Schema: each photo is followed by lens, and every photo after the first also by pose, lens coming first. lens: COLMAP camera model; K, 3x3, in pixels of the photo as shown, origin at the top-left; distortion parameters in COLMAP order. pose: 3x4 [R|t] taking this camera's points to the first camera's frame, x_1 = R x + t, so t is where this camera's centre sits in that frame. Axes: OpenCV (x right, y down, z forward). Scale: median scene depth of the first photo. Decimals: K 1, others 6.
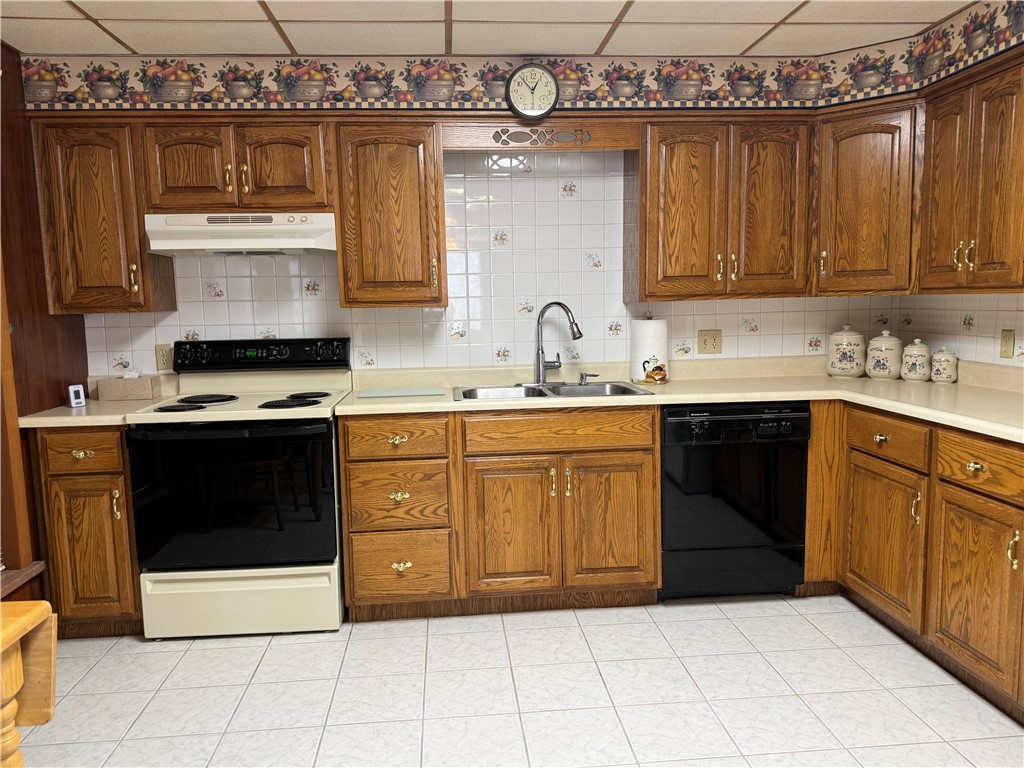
lens RADIAL K [[784.9, 0, 512.0], [0, 784.9, 384.0], [0, 0, 1]] dist [0.074275, -0.090027]
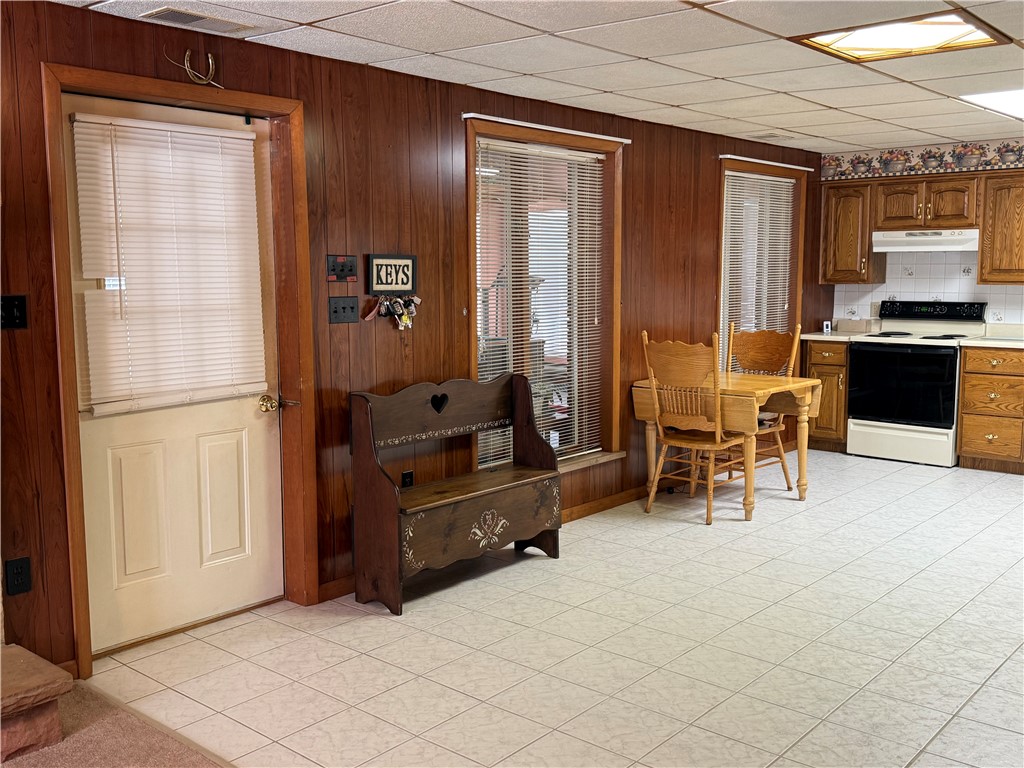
lens RADIAL K [[981.8, 0, 512.0], [0, 981.8, 384.0], [0, 0, 1]] dist [0.124797, -0.192057]
pose [[0.695161, 0.107077, -0.710835, 0.674144], [-0.089422, 0.994044, 0.062289, 0.074328], [0.713271, 0.020264, 0.700595, -1.279886]]
